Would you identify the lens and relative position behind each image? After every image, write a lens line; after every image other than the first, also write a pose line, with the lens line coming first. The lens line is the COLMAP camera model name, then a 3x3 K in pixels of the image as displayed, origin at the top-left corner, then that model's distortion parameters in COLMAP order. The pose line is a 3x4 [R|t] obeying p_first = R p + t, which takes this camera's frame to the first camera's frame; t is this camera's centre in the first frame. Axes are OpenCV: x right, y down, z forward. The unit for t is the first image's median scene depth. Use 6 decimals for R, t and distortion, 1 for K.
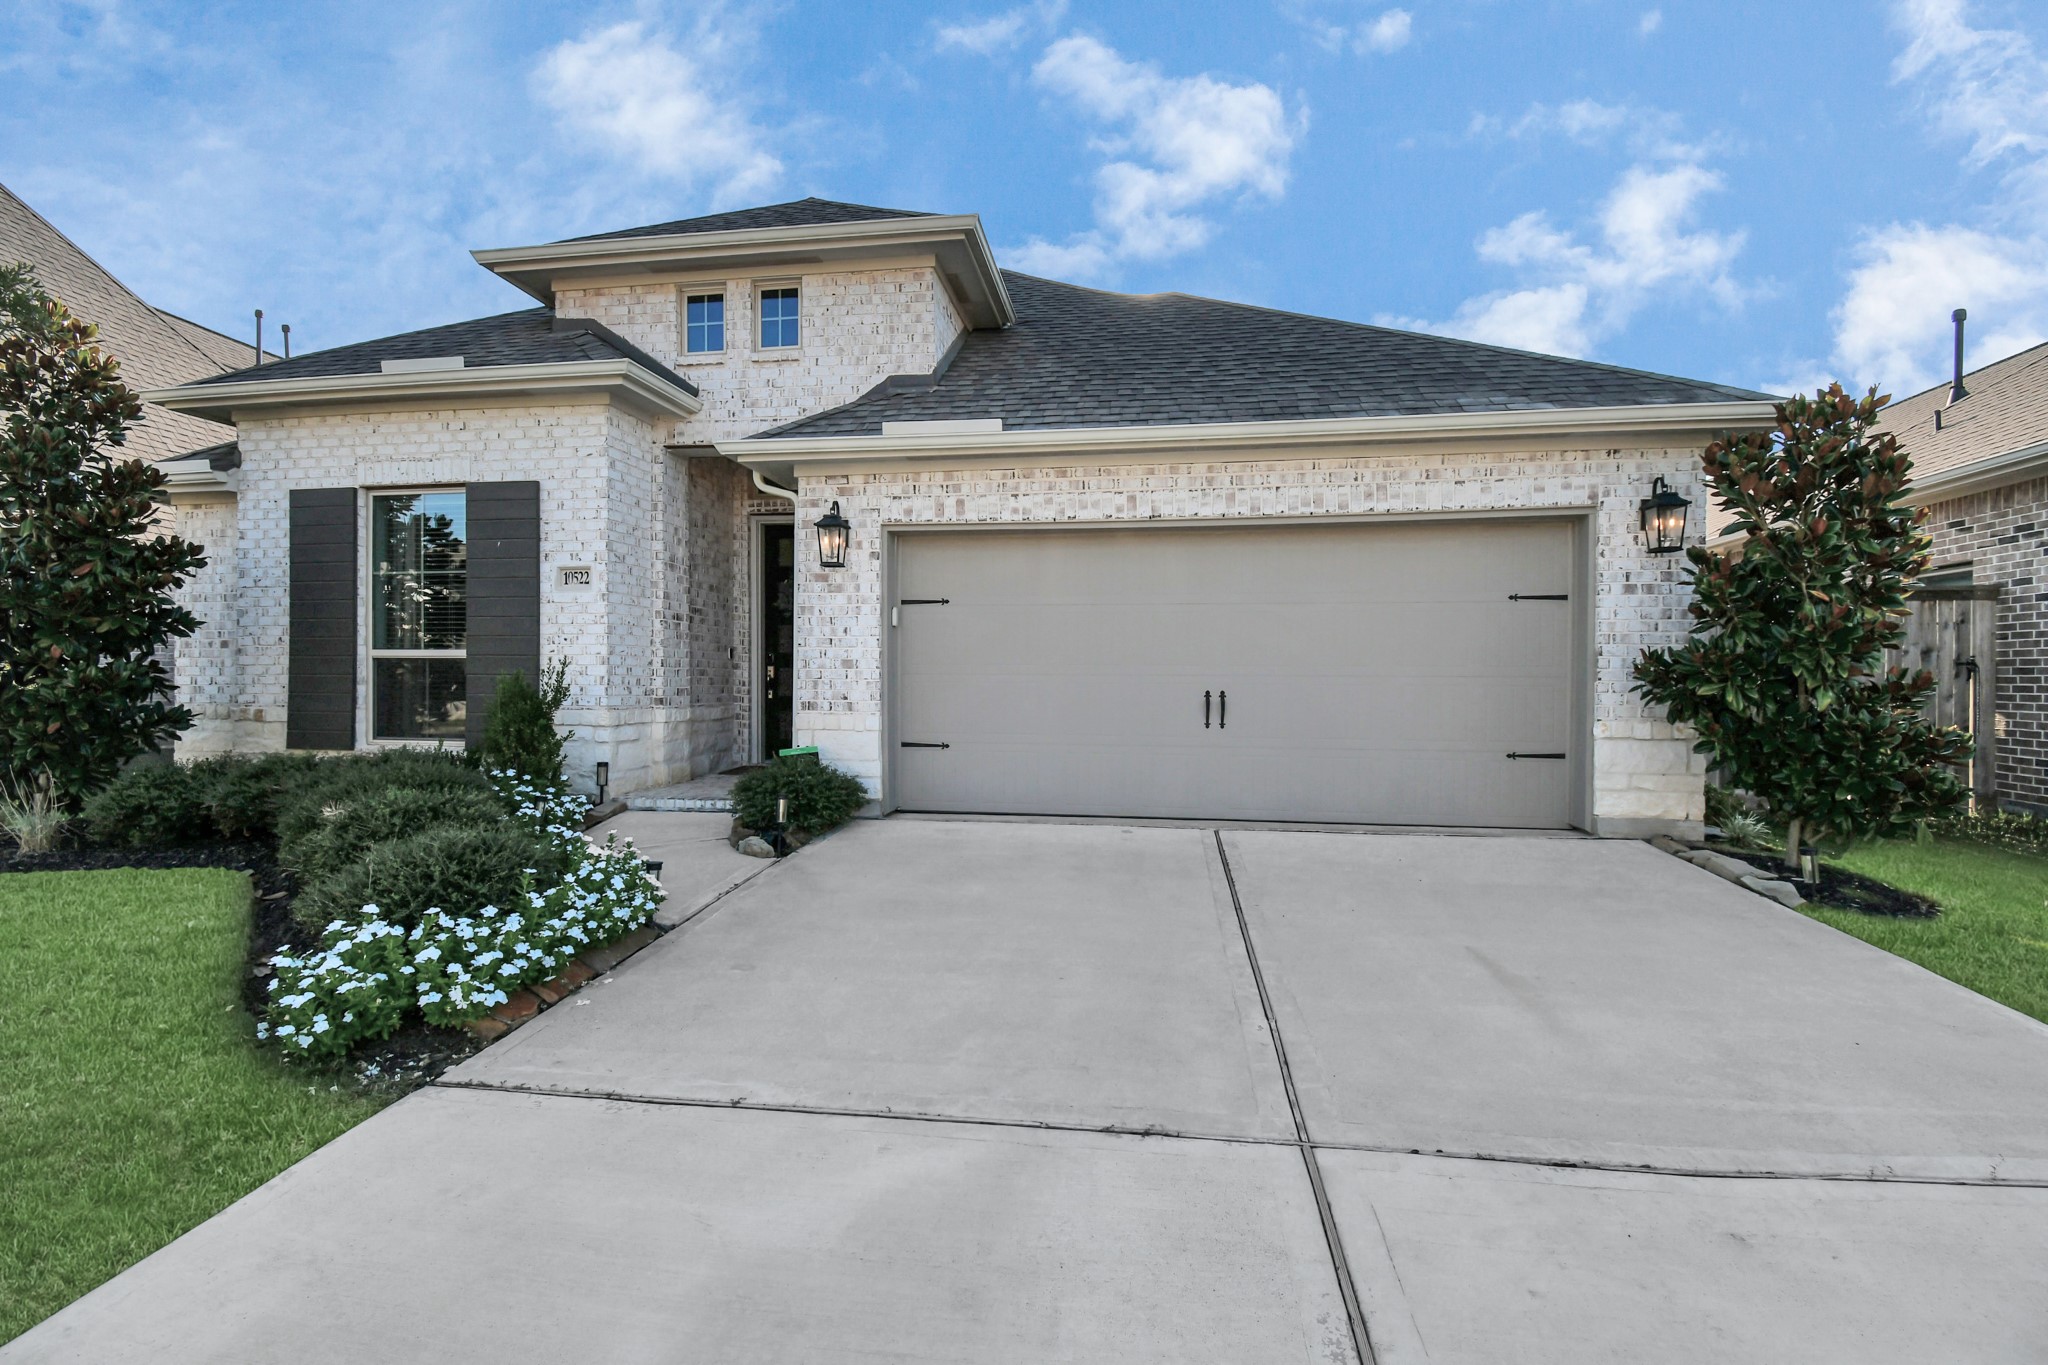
lens RADIAL K [[899.6, 0, 1024.0], [0, 899.6, 682.5], [0, 0, 1]] dist [0.014837, -0.019941]
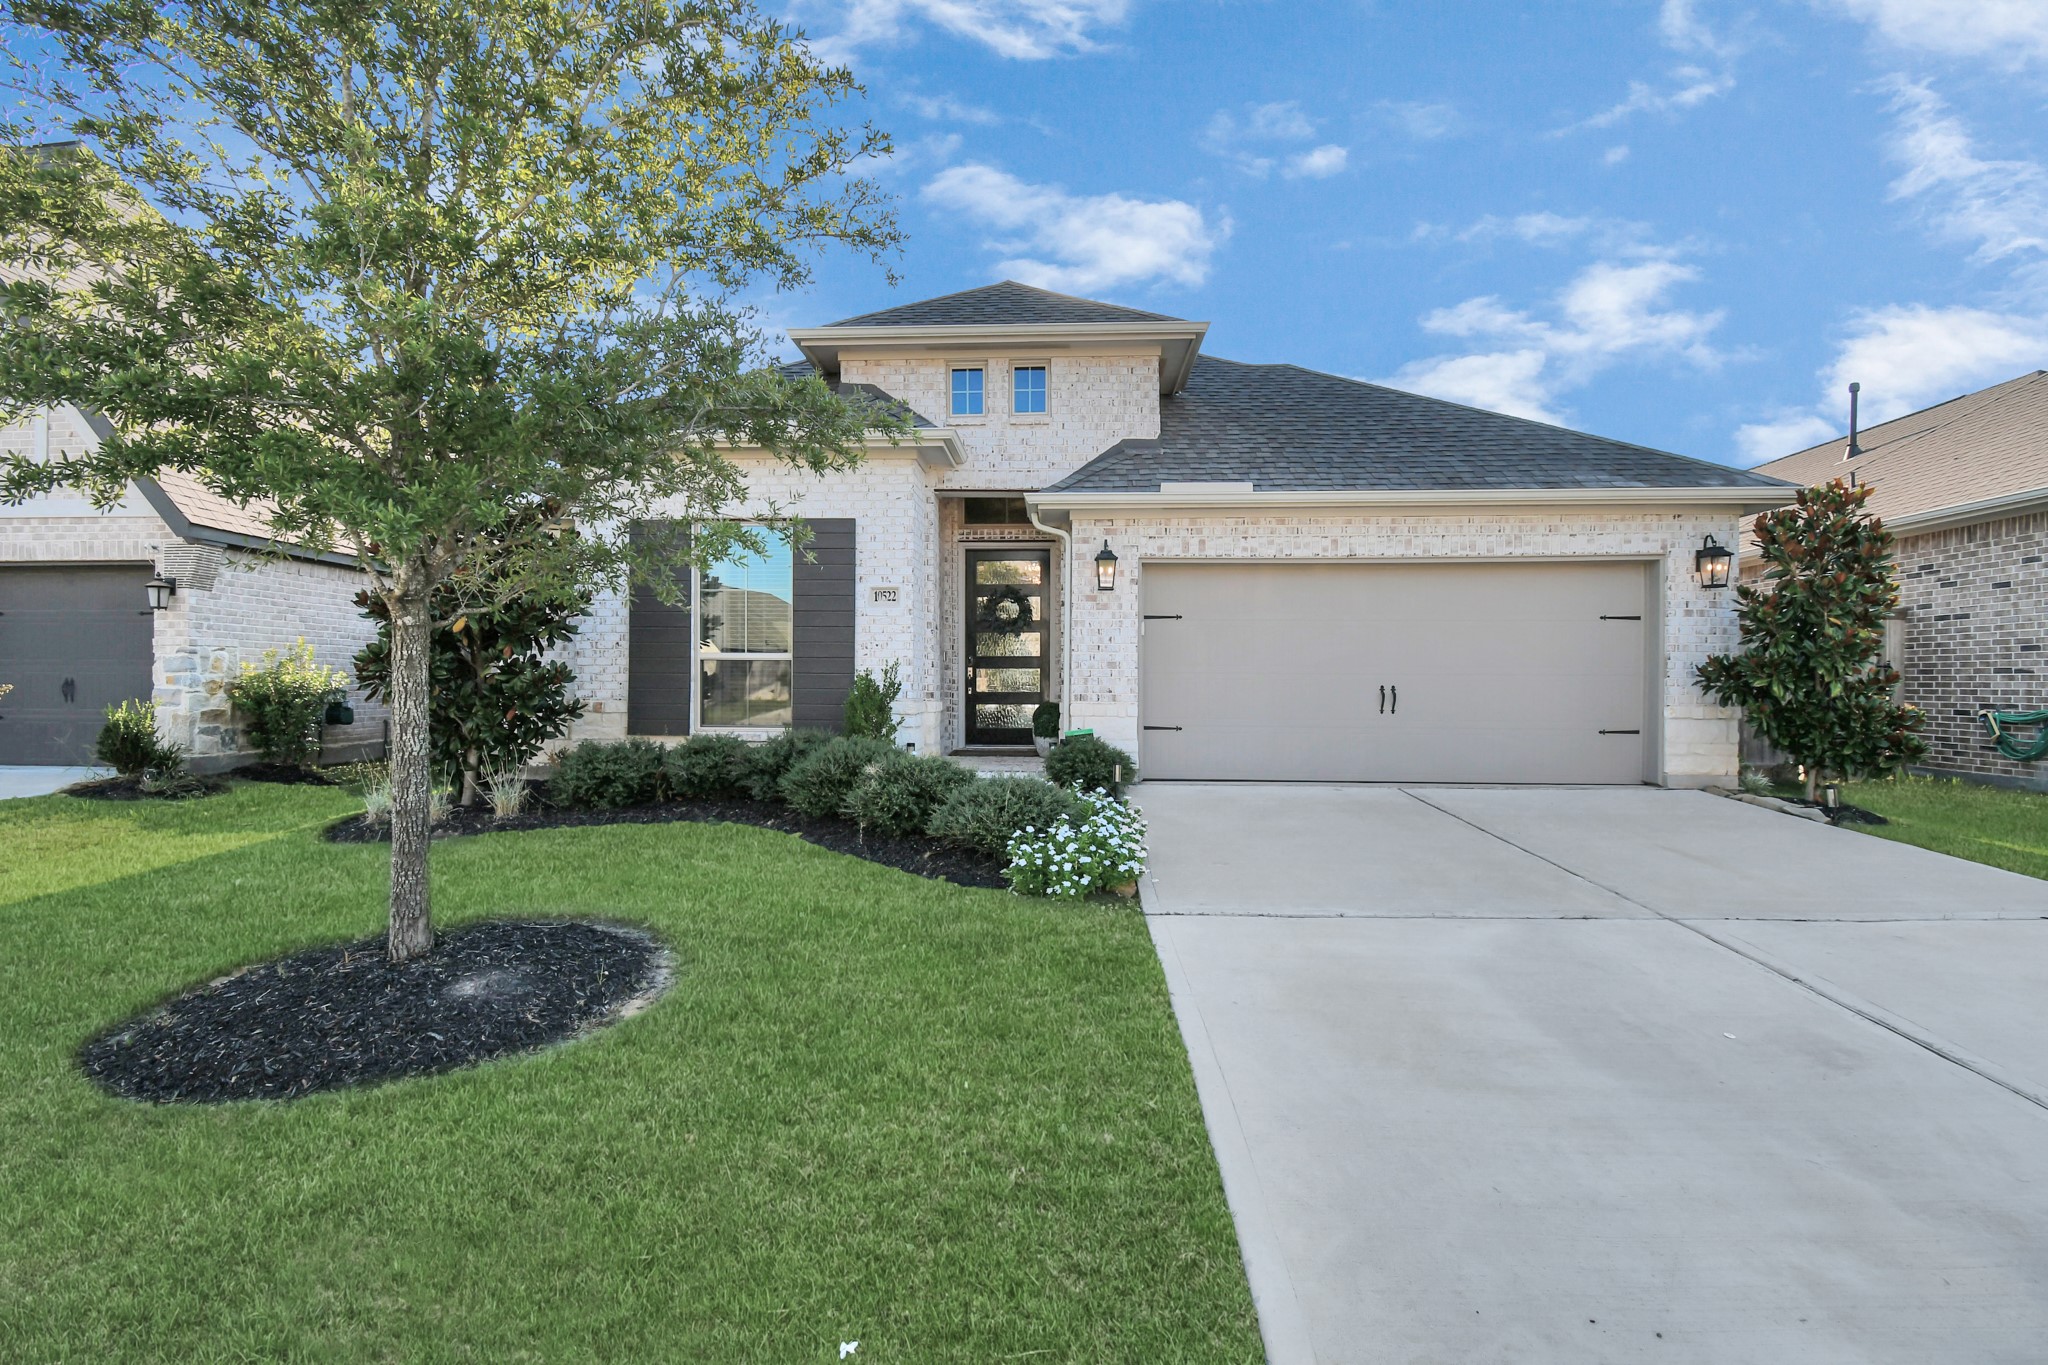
lens RADIAL K [[899.6, 0, 1024.0], [0, 899.6, 682.5], [0, 0, 1]] dist [0.014837, -0.019941]
pose [[0.995446, -0.000172, 0.095324, -0.466955], [0.000532, 0.999993, -0.003756, 0.009690], [-0.095323, 0.003790, 0.995439, -0.288429]]
